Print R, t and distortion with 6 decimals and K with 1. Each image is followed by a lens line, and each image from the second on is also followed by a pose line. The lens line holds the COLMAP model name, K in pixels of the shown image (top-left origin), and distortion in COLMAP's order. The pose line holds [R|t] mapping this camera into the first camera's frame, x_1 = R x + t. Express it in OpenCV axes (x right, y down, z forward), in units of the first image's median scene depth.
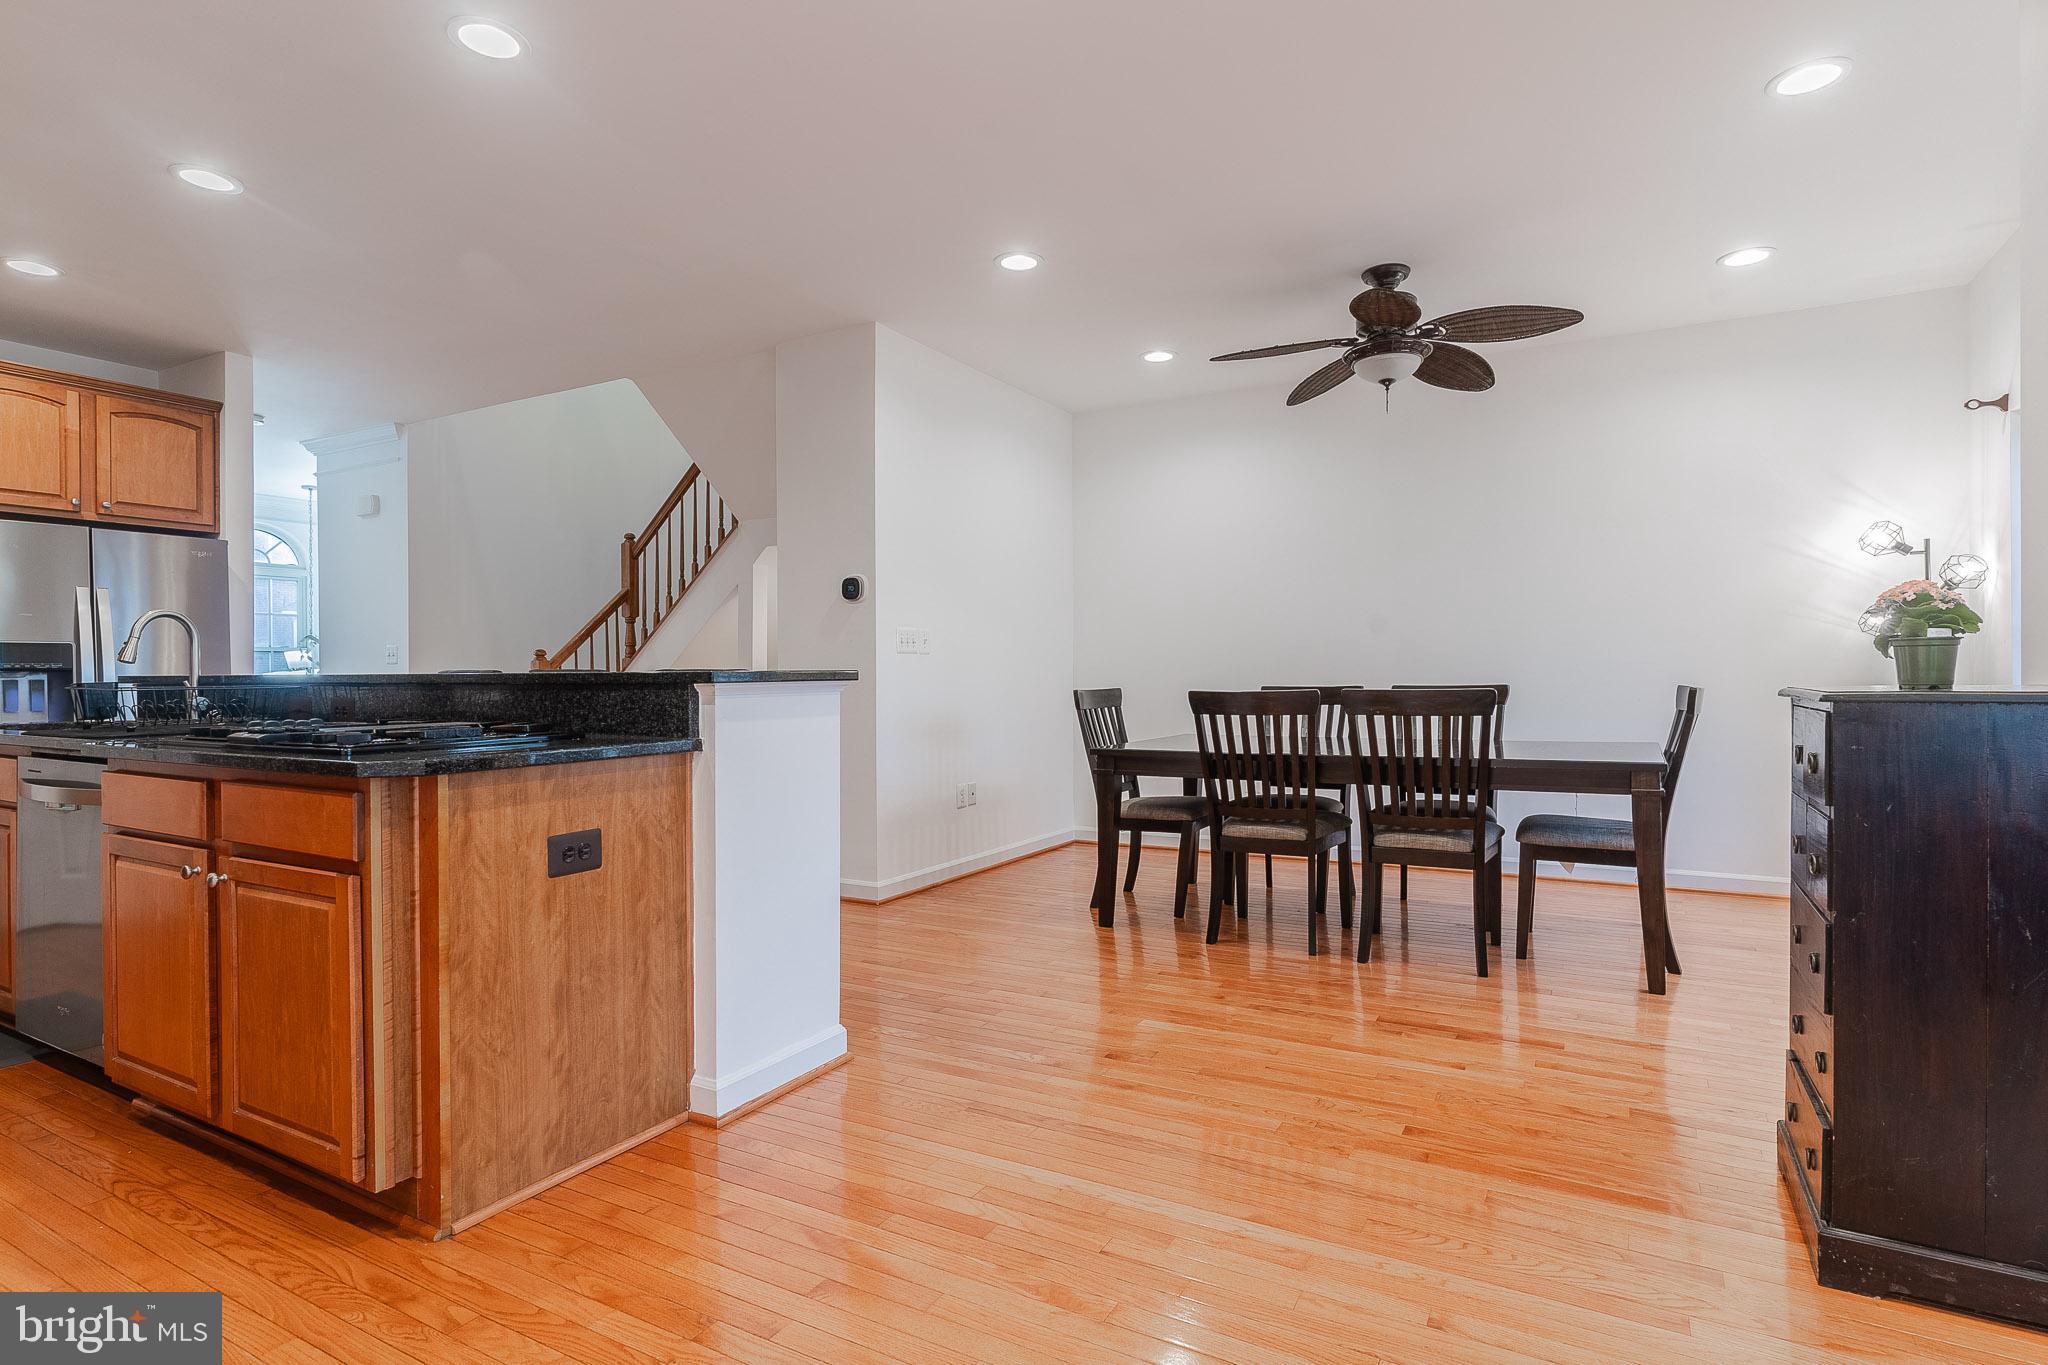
lens RADIAL K [[1090.5, 0, 1195.4], [0, 1090.5, 678.5], [0, 0, 1]] dist [0.001423, 0.000724]
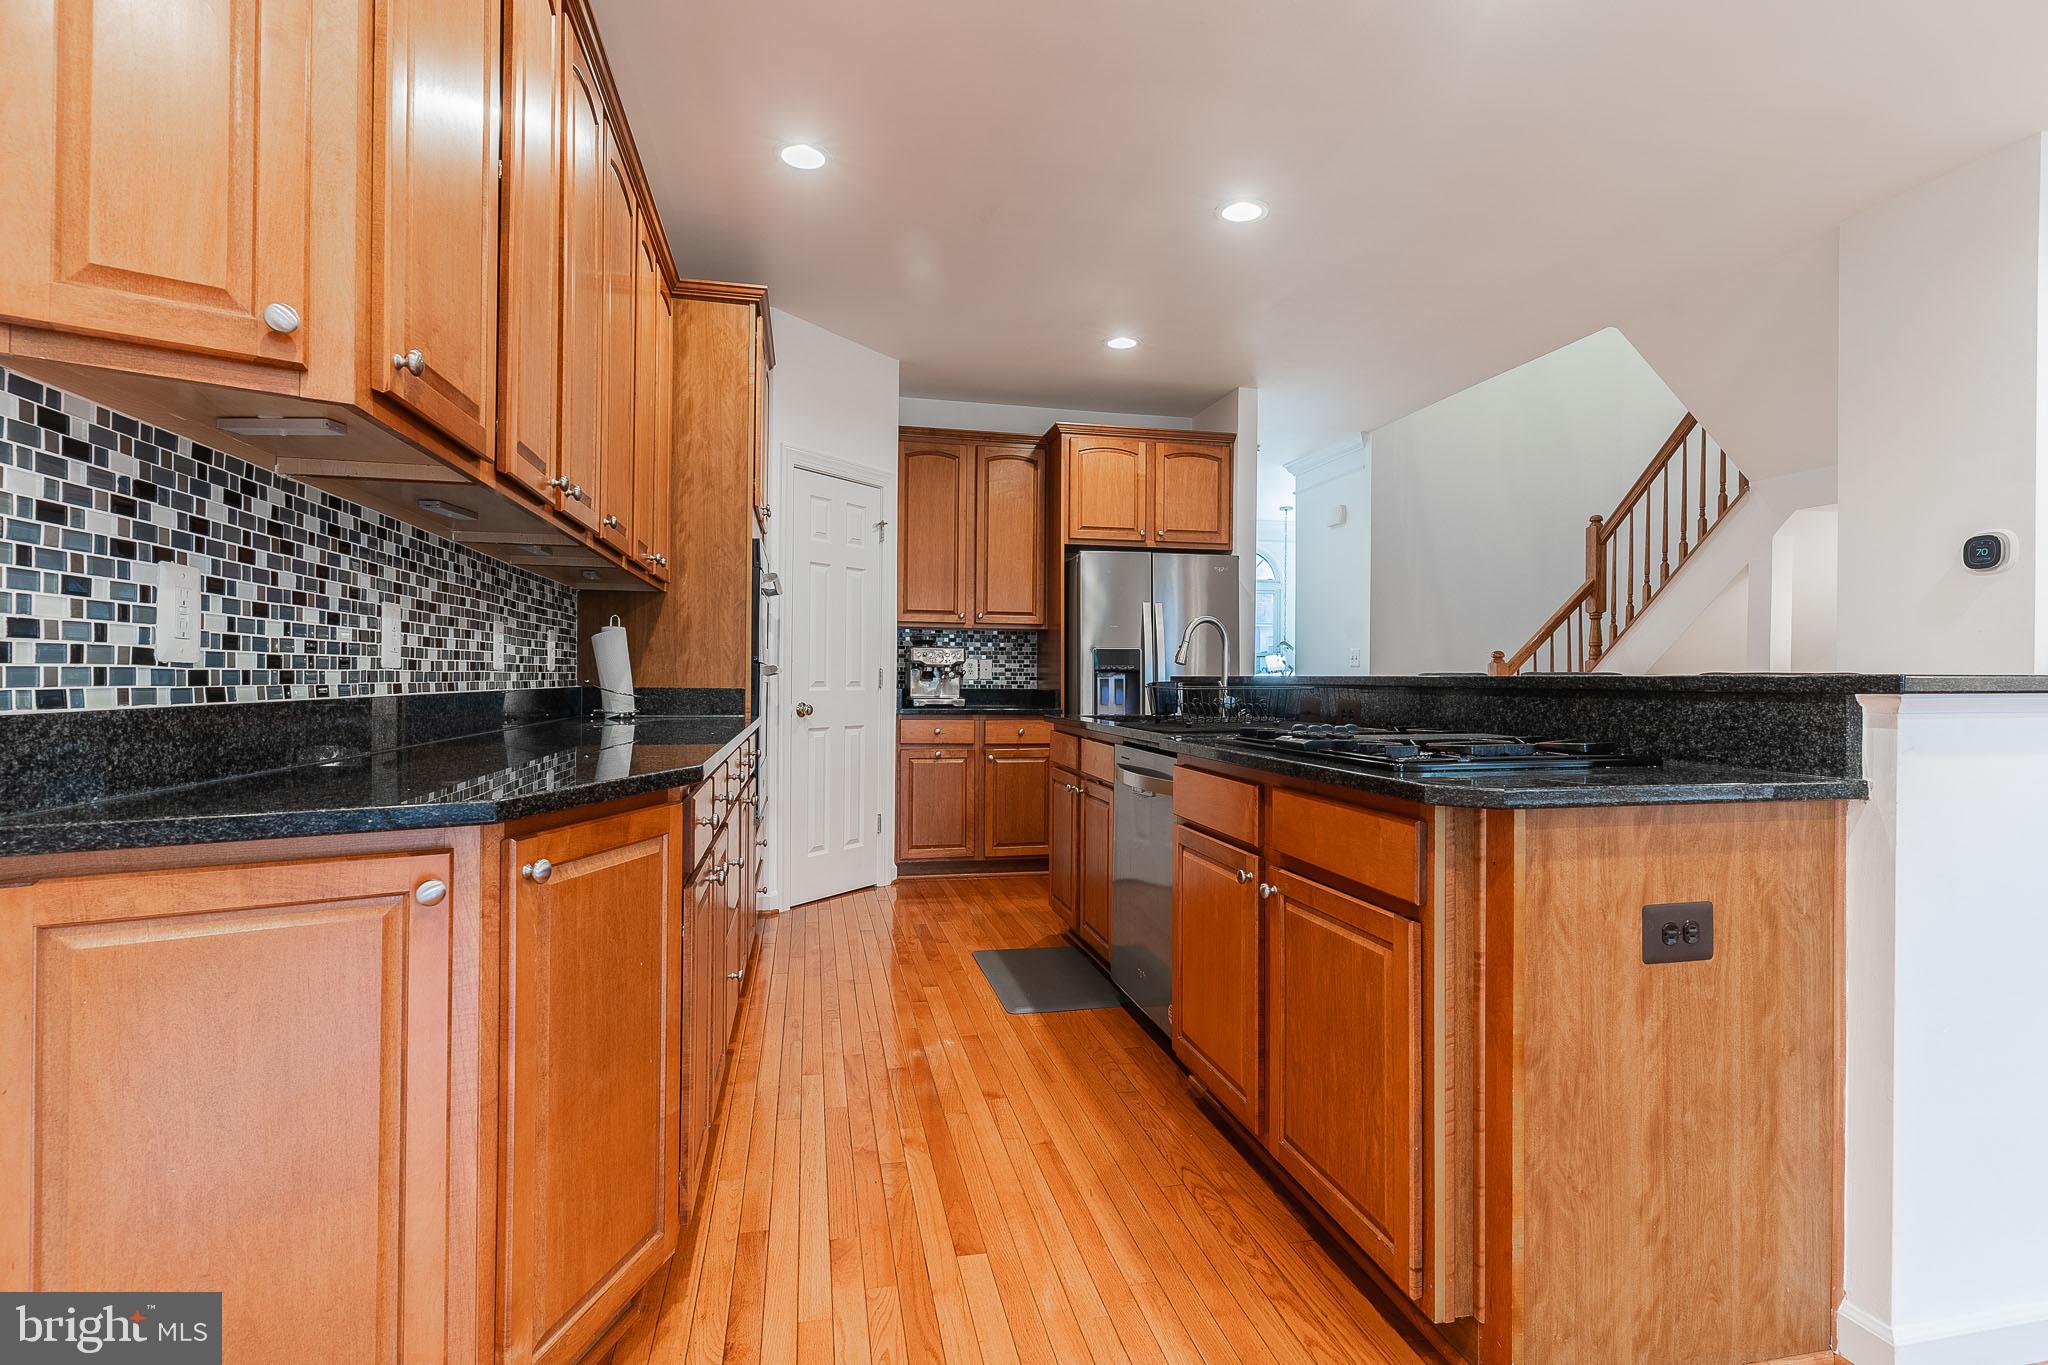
lens RADIAL K [[992.4, 0, 1014.9], [0, 992.4, 678.4], [0, 0, 1]] dist [0.002252, 0.000525]
pose [[0.627222, 0.008556, -0.778793, -0.313397], [-0.012814, 0.999918, 0.000665, 0.001473], [0.778735, 0.009562, 0.627280, 0.246193]]
